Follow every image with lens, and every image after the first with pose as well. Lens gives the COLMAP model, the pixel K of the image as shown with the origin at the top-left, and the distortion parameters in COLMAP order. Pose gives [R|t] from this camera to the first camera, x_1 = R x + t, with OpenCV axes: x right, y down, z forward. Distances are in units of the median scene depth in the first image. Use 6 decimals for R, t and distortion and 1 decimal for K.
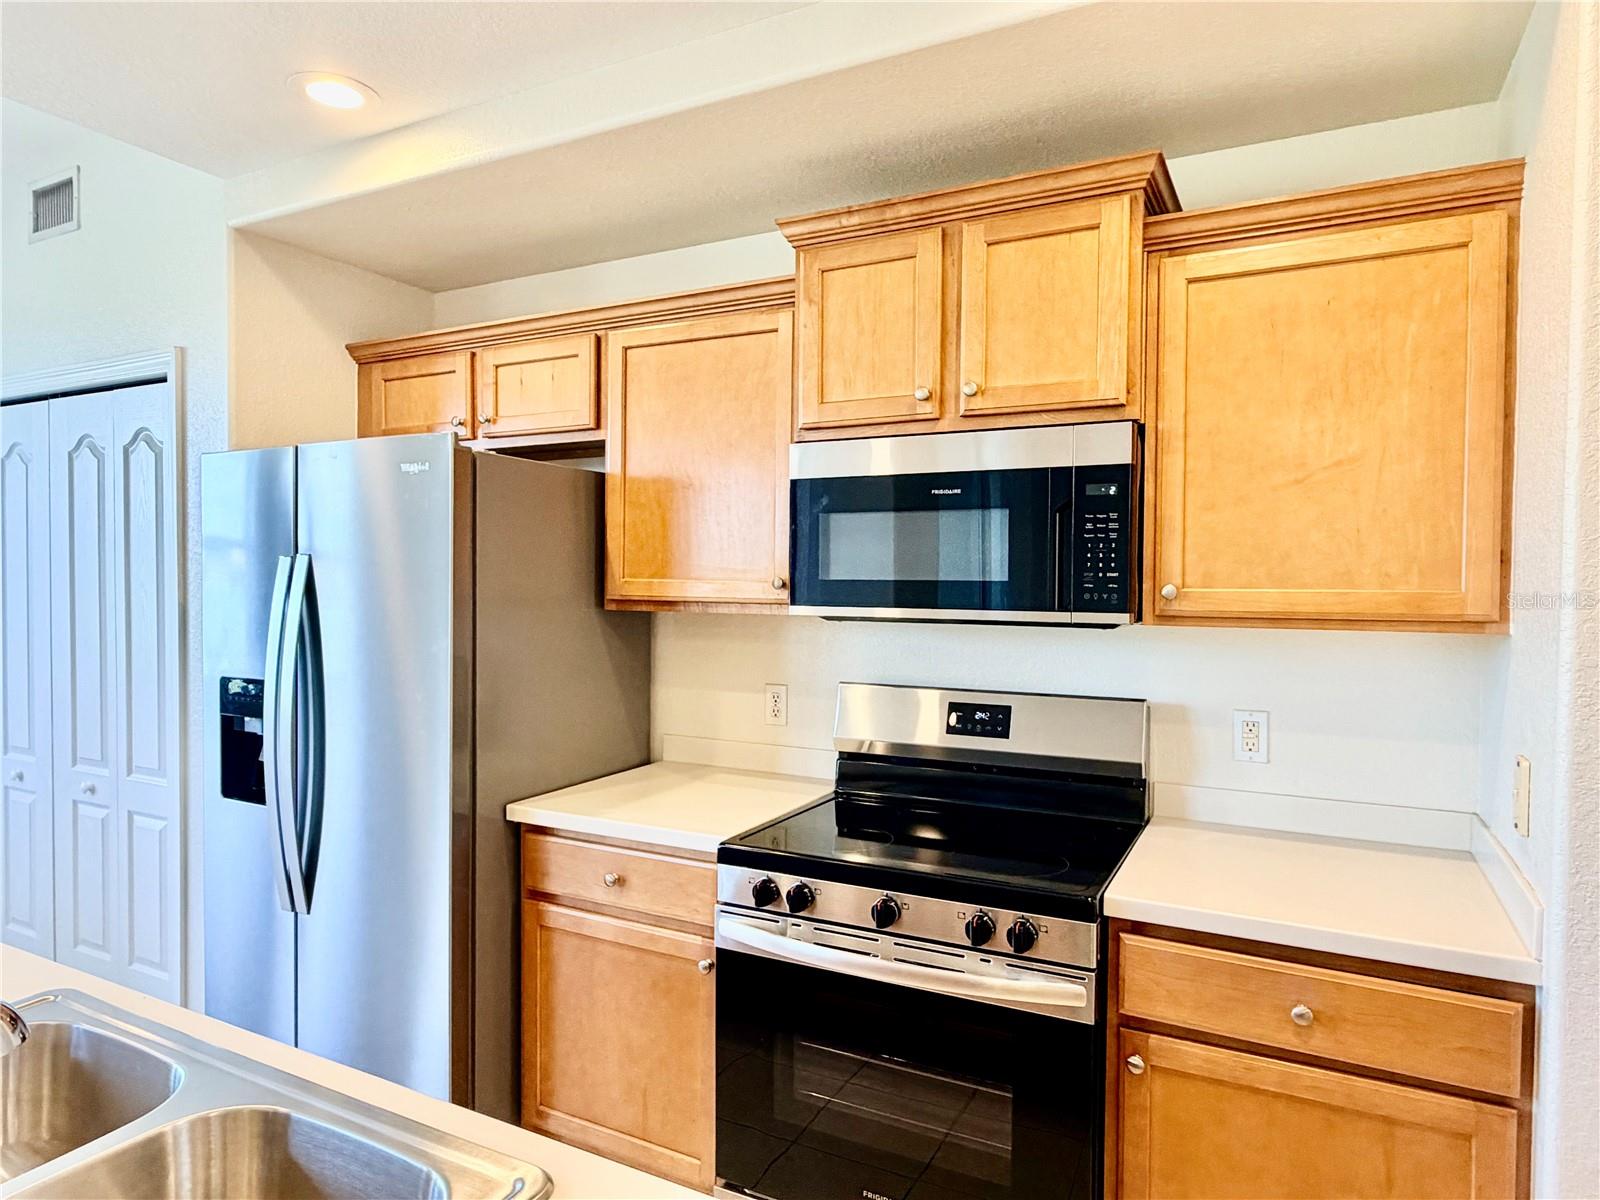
lens RADIAL K [[971.3, 0, 802.9], [0, 971.3, 604.1], [0, 0, 1]] dist [-0.000331, -0.001277]
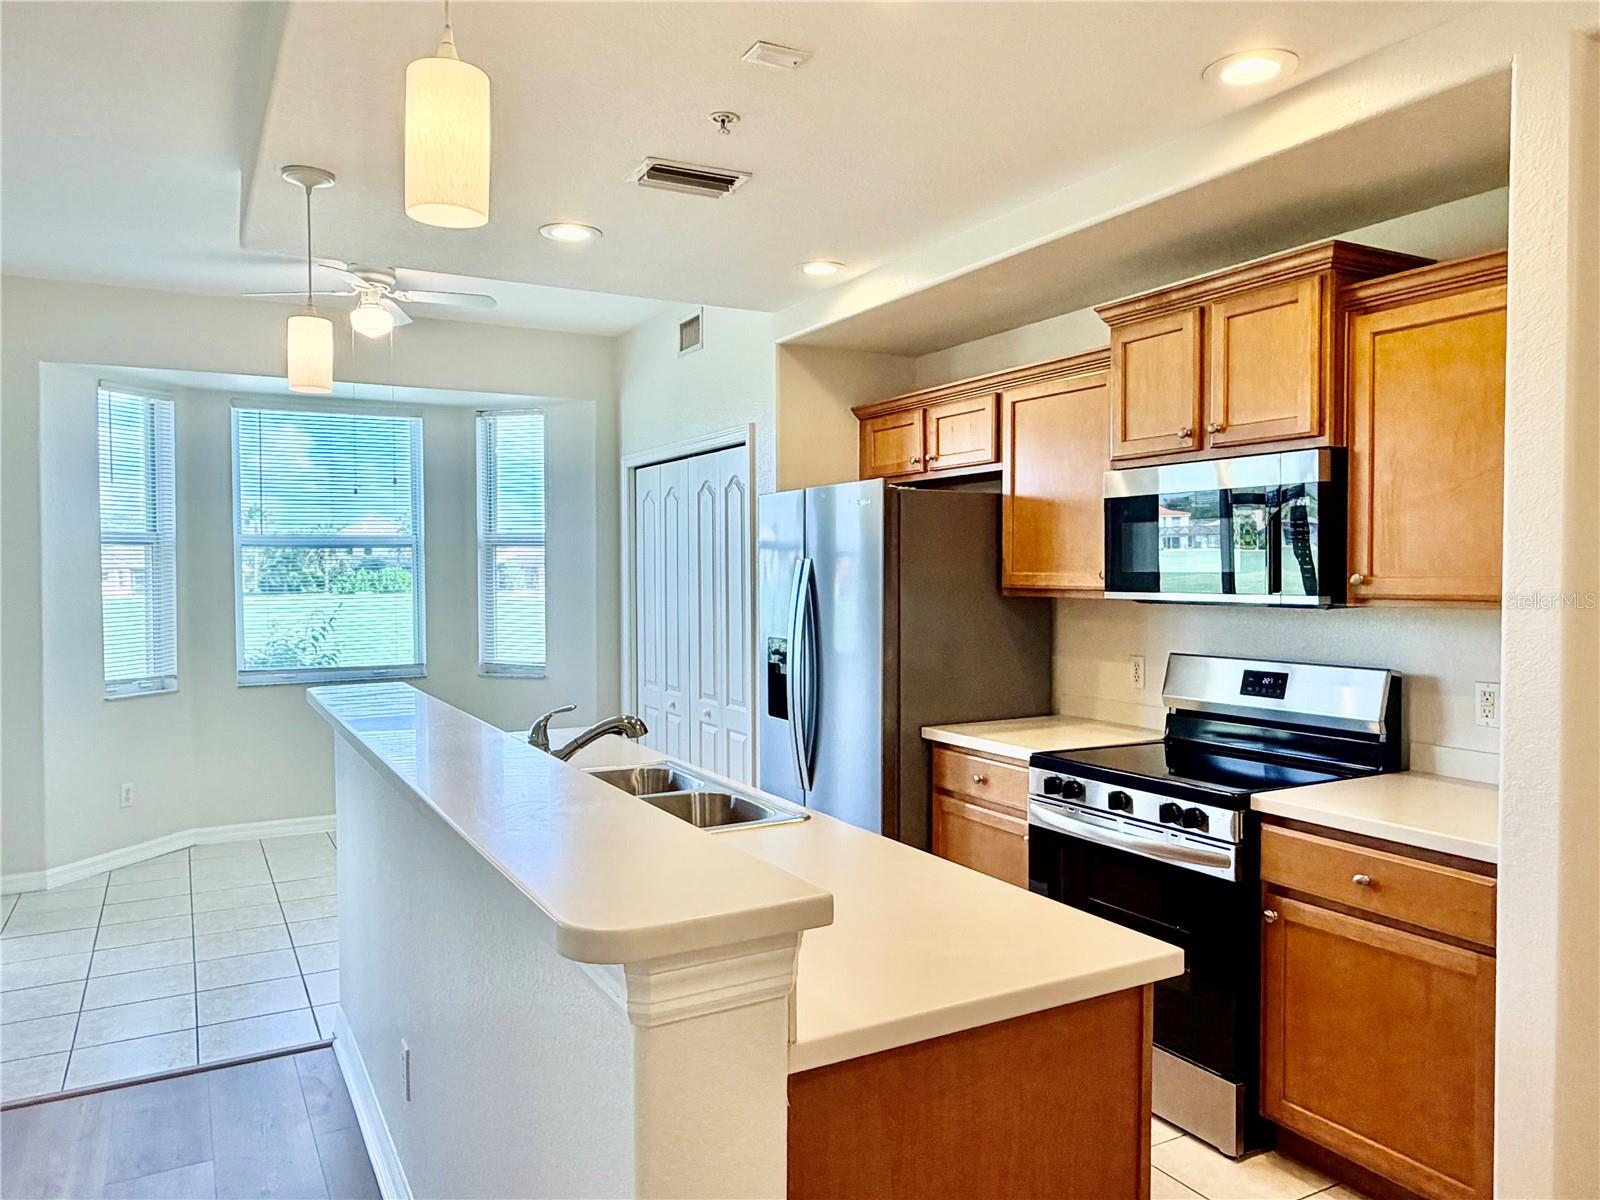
lens RADIAL K [[1122.5, 0, 800.0], [0, 1122.5, 601.1], [0, 0, 1]] dist [-0.000593, 0.001446]
pose [[0.834294, 0.004859, -0.551298, 0.497181], [-0.003894, 0.999988, 0.002921, 0.012023], [0.551305, -0.000290, 0.834303, -0.542353]]
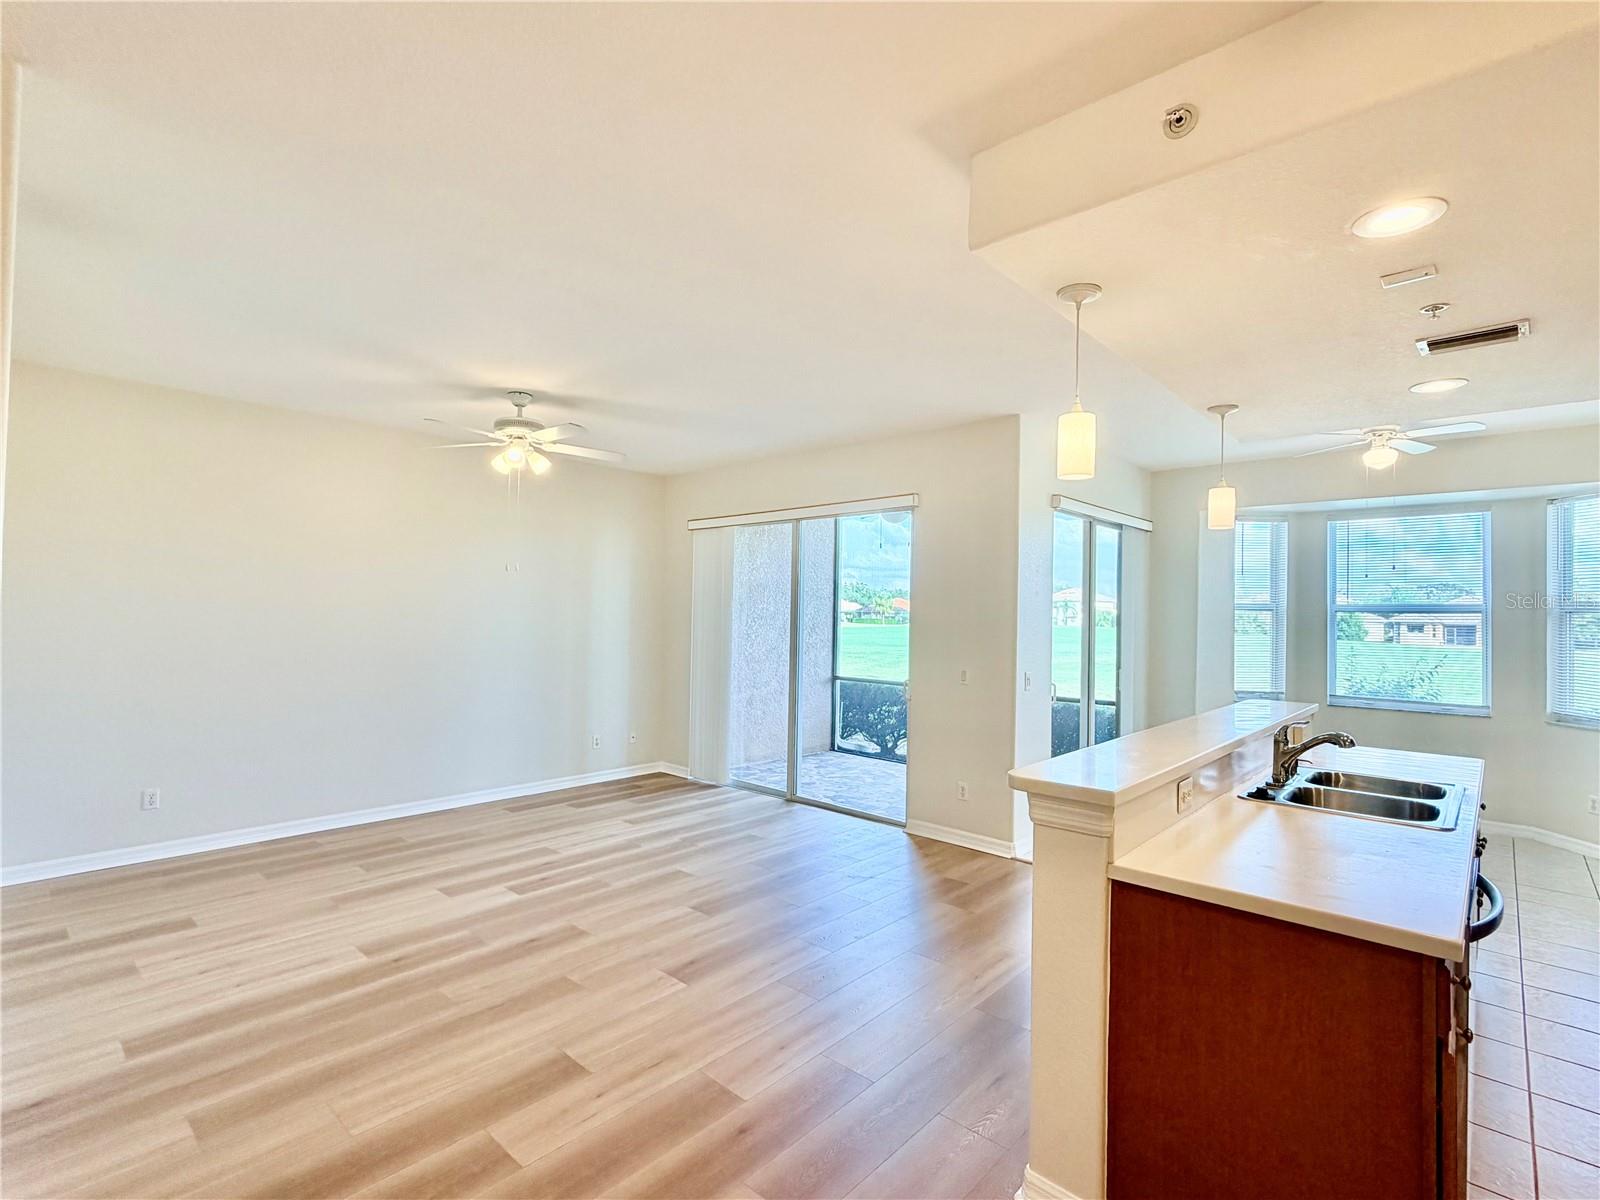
lens RADIAL K [[763.0, 0, 802.7], [0, 763.0, 600.6], [0, 0, 1]] dist [0.003152, -0.000477]
pose [[-0.254257, -0.029225, -0.966695, 1.066191], [-0.045393, 0.998802, -0.018257, -0.010506], [0.966071, 0.039240, -0.255280, -0.179908]]
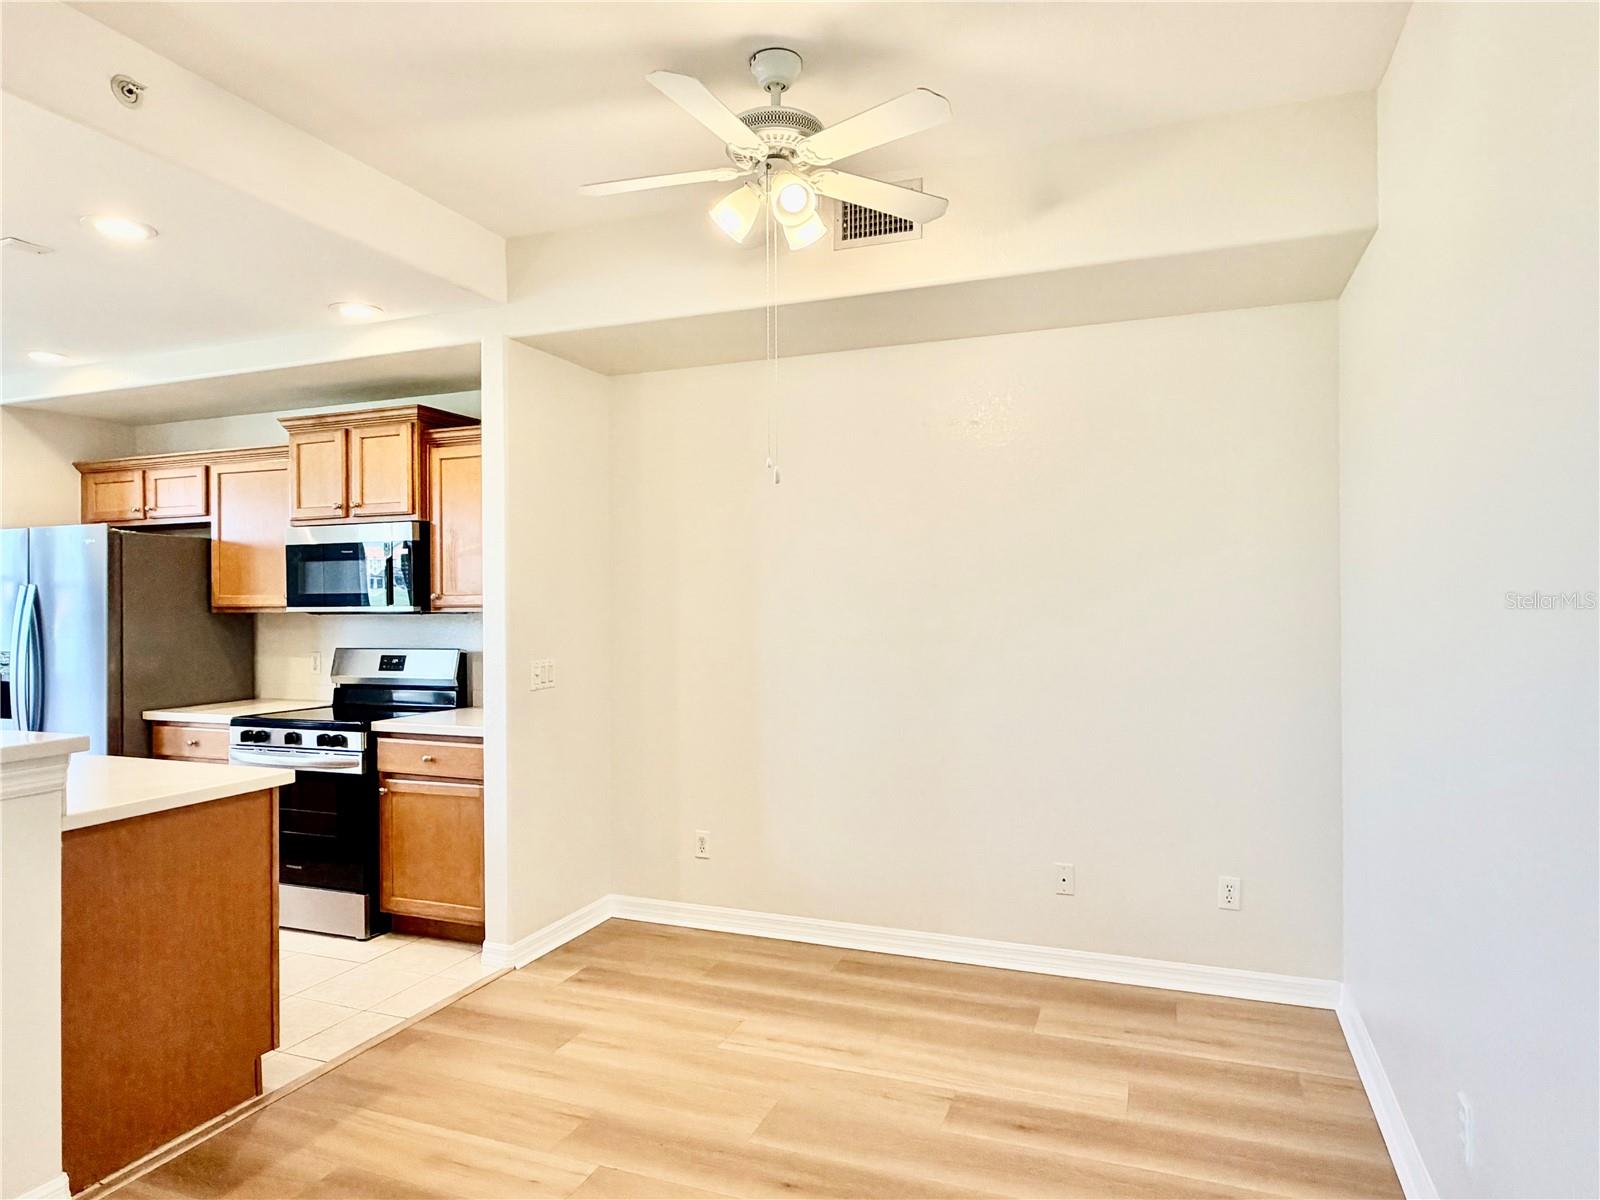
lens RADIAL K [[971.3, 0, 777.3], [0, 971.3, 605.9], [0, 0, 1]] dist [-0.000331, -0.001277]
pose [[0.994667, -0.013734, 0.102220, 0.804171], [0.016139, 0.999611, -0.022739, 0.062295], [-0.101868, 0.024268, 0.994502, -1.131227]]
